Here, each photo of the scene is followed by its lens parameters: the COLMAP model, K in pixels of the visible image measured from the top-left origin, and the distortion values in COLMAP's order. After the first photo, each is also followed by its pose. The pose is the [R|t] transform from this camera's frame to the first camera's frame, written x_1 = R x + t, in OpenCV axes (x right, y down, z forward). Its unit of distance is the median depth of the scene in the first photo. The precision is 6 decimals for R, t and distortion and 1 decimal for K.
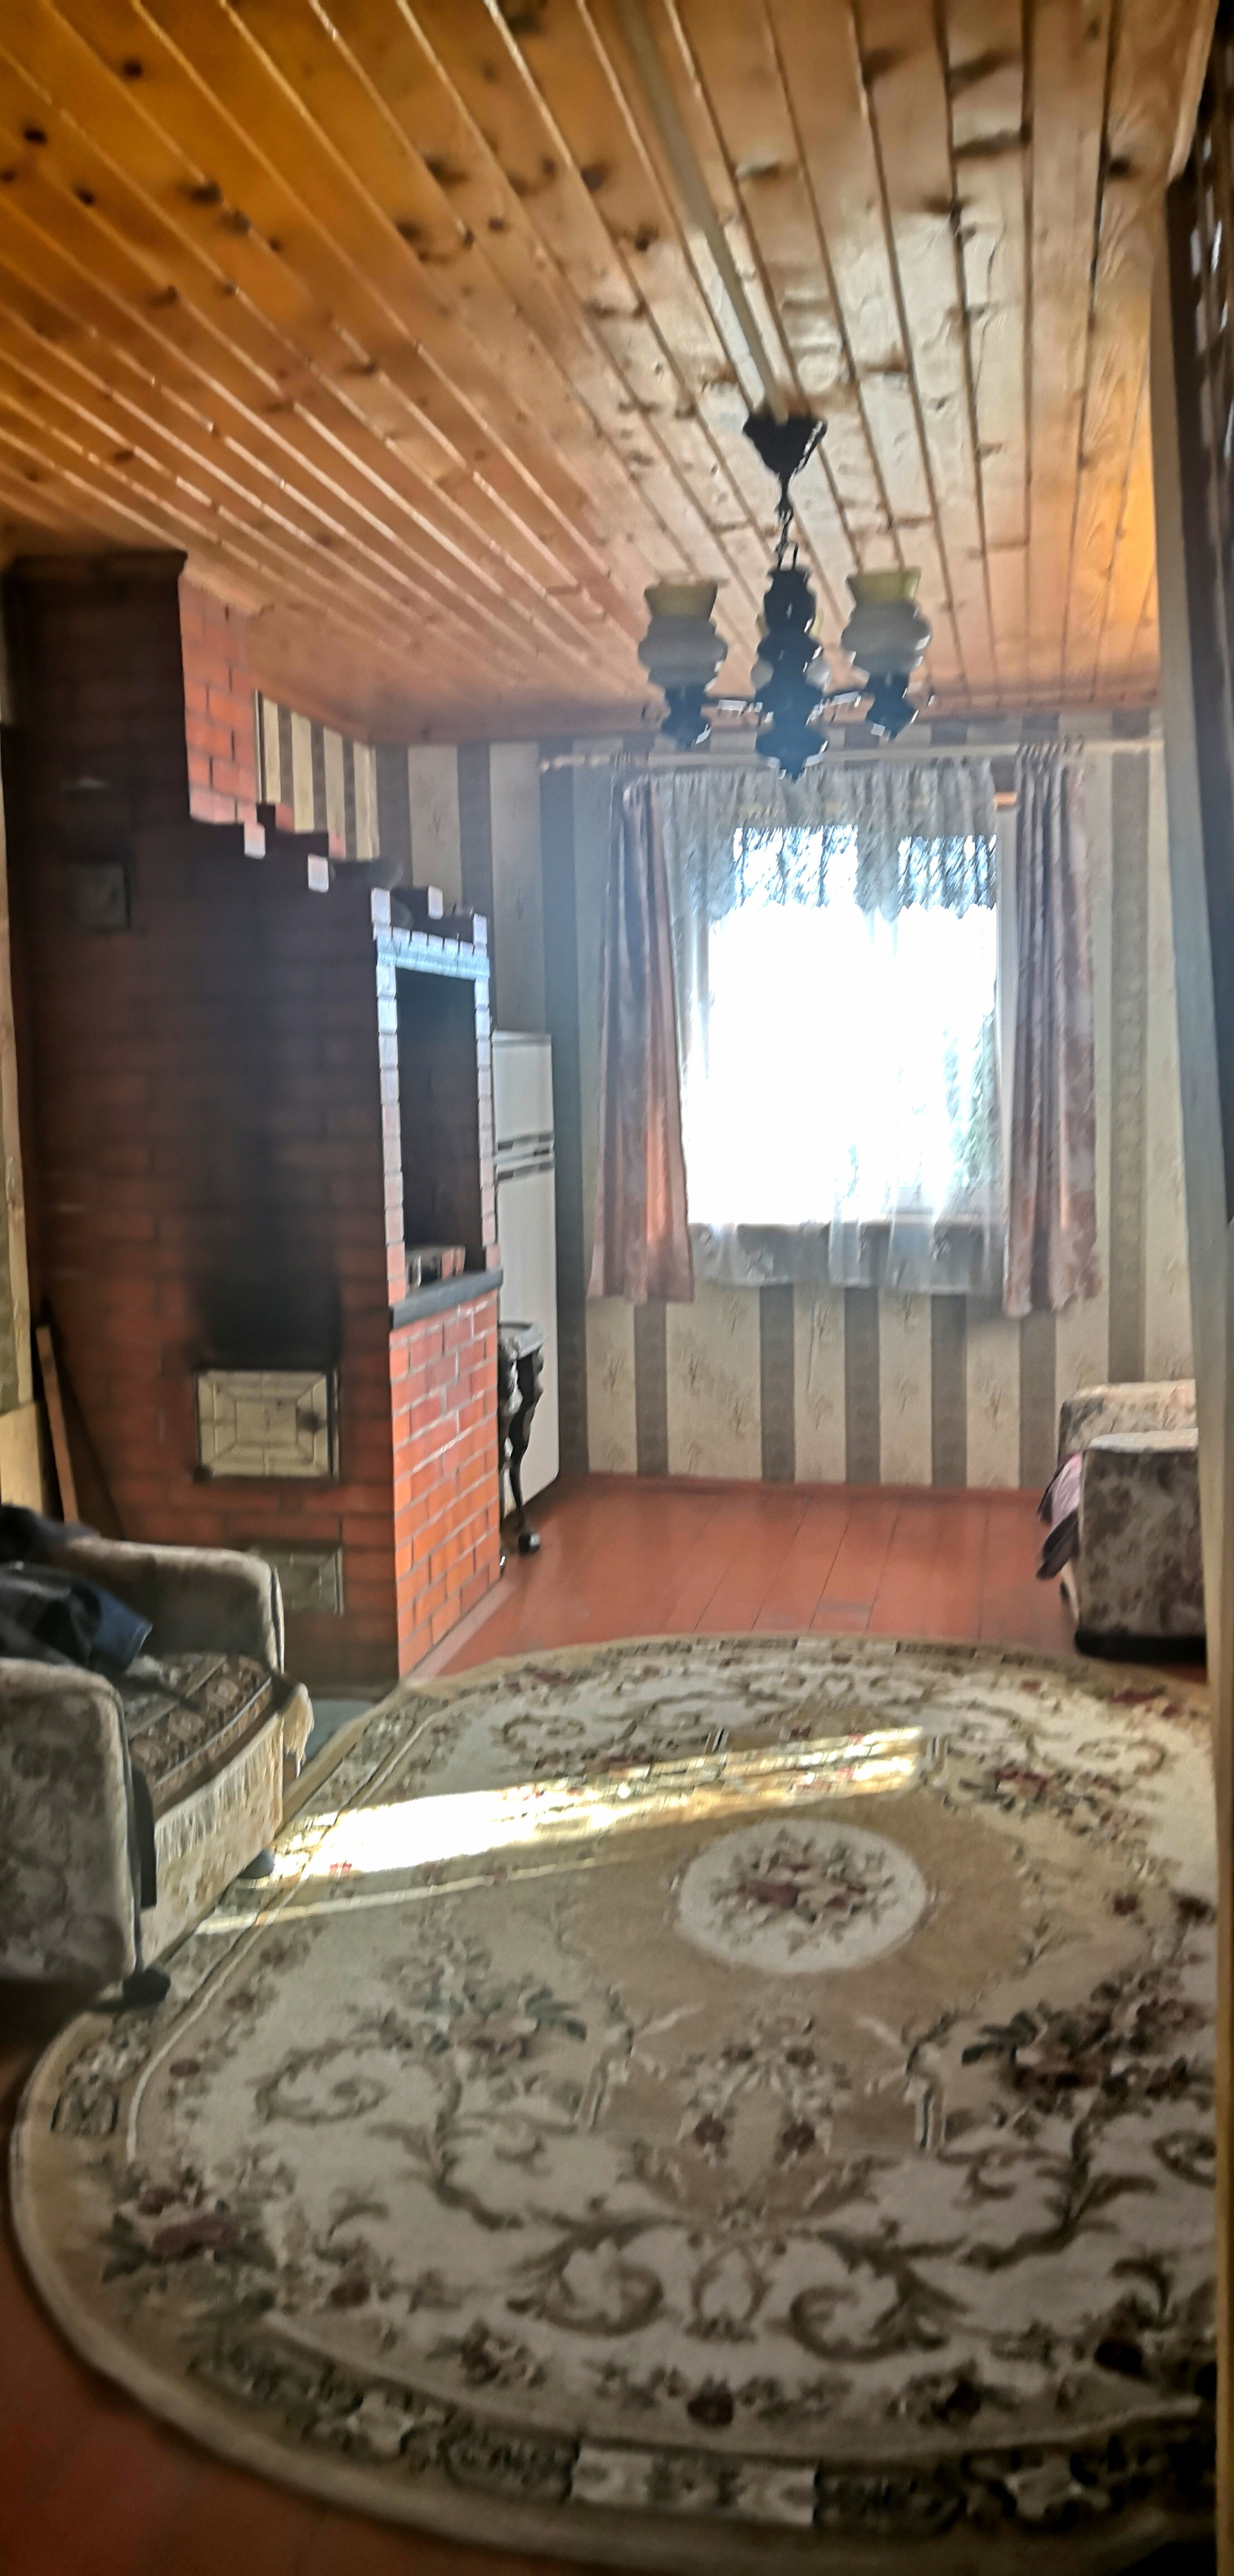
lens RADIAL K [[1938.4, 0, 613.2], [0, 1938.4, 1322.1], [0, 0, 1]] dist [0.003985, -0.000902]
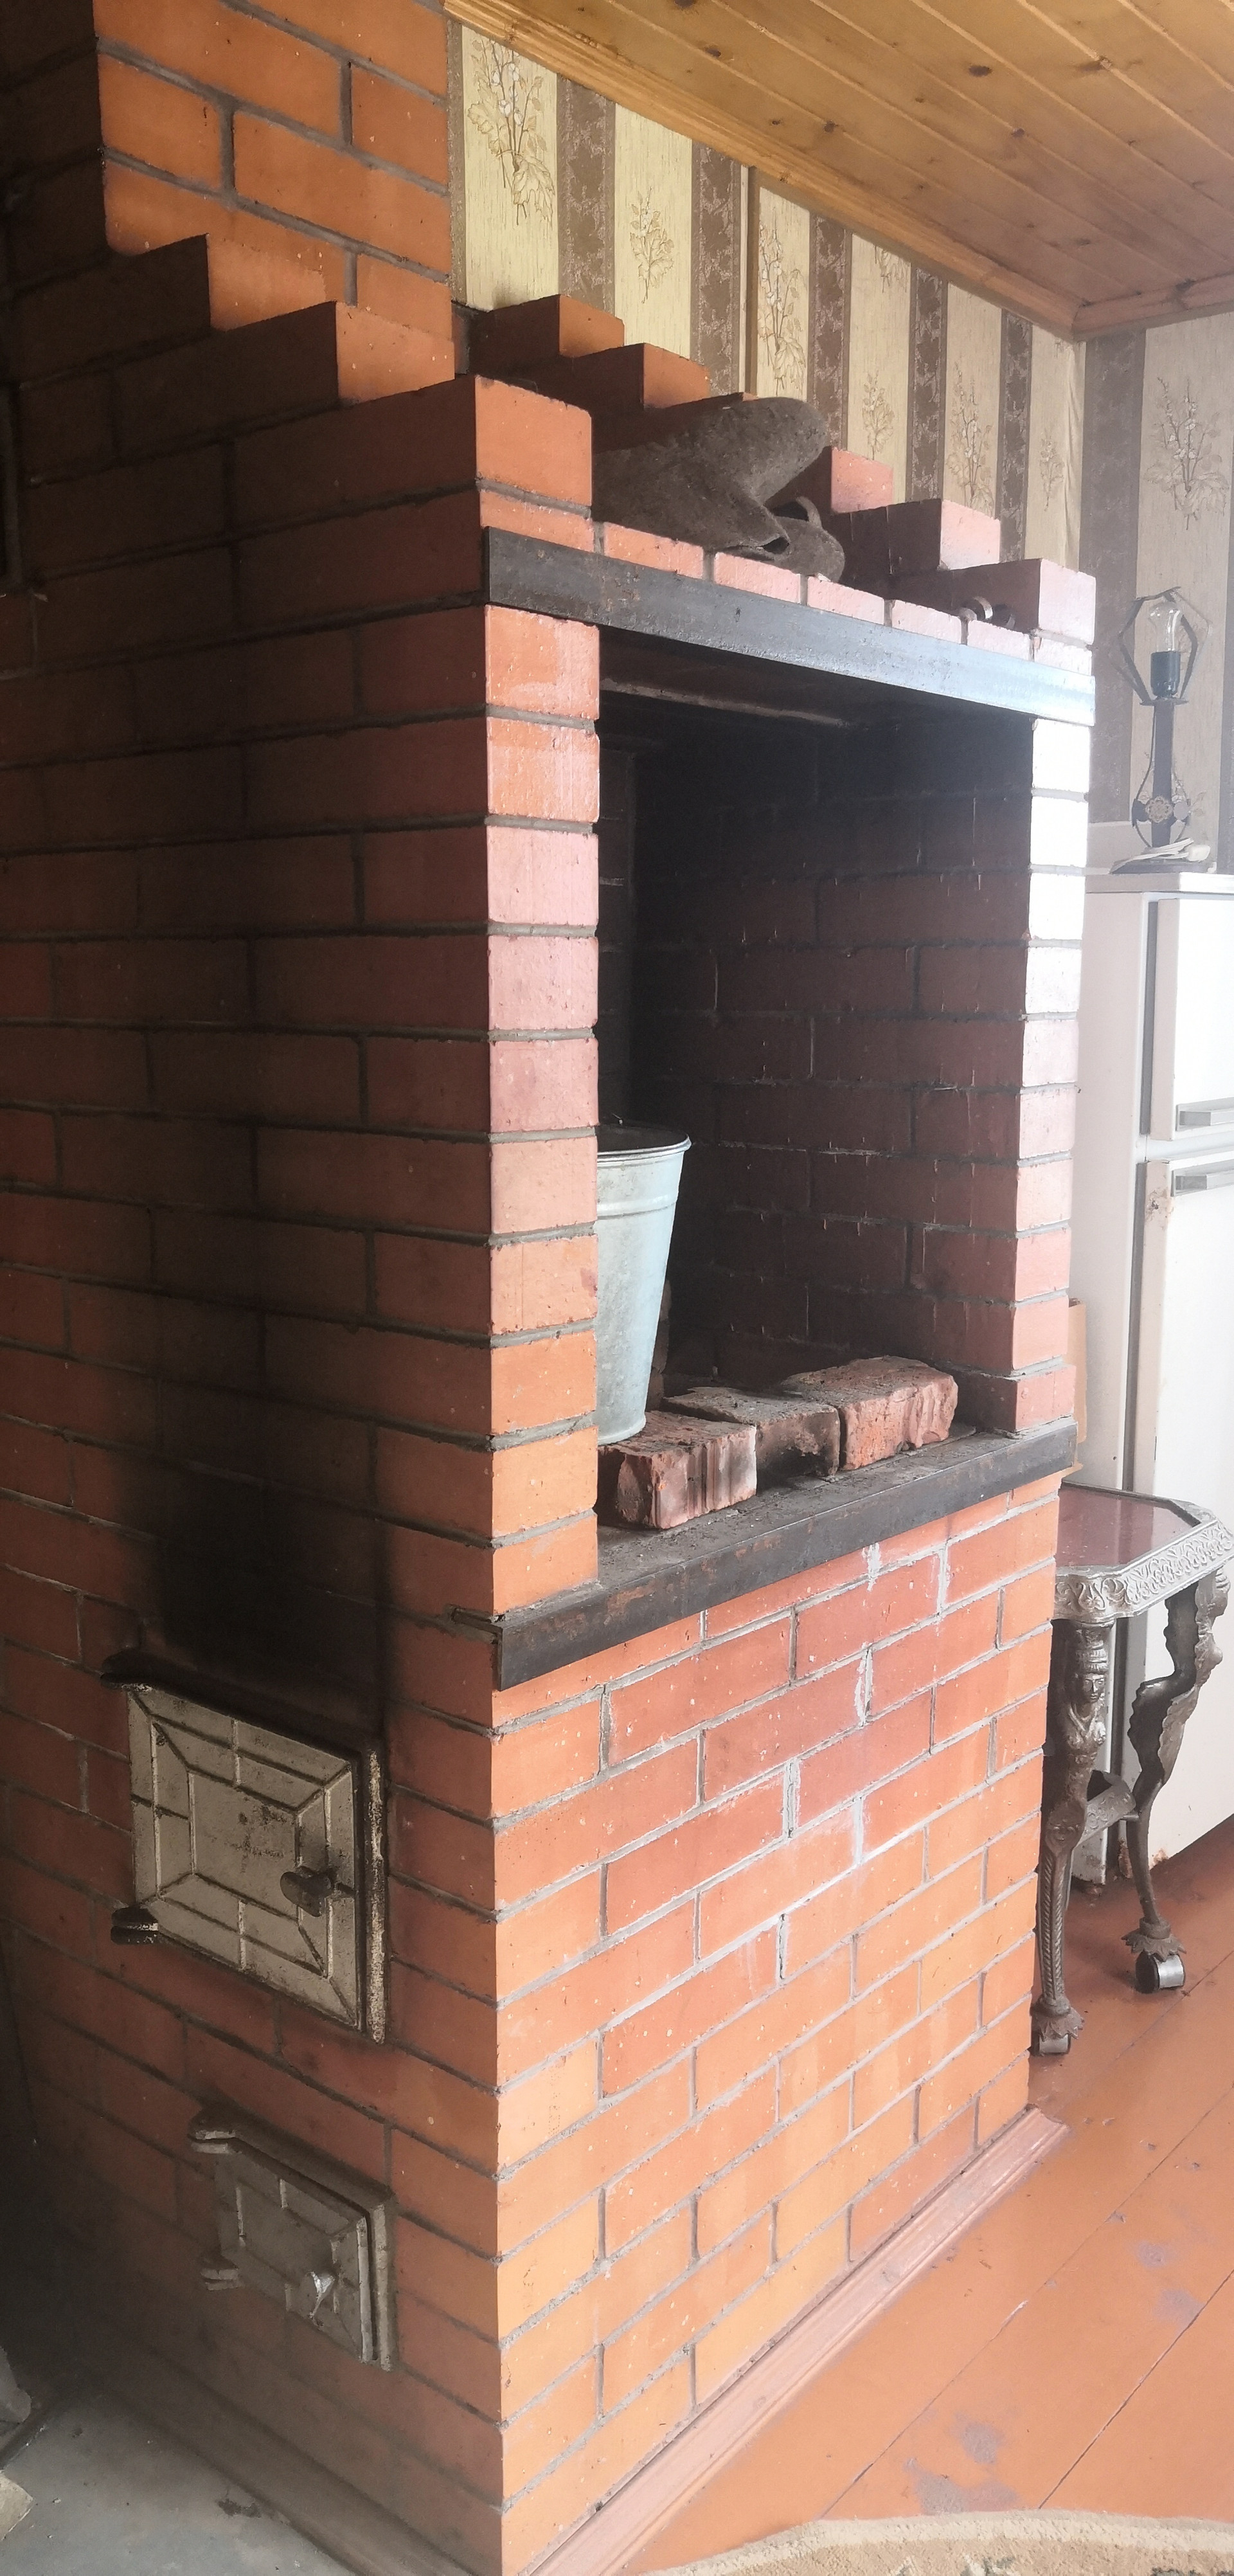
lens RADIAL K [[1938.4, 0, 613.2], [0, 1938.4, 1322.1], [0, 0, 1]] dist [0.003985, -0.000902]
pose [[0.873889, 0.092772, -0.477191, 0.060013], [-0.066981, 0.995237, 0.070825, -0.080590], [0.481489, -0.029931, 0.875941, 0.650805]]
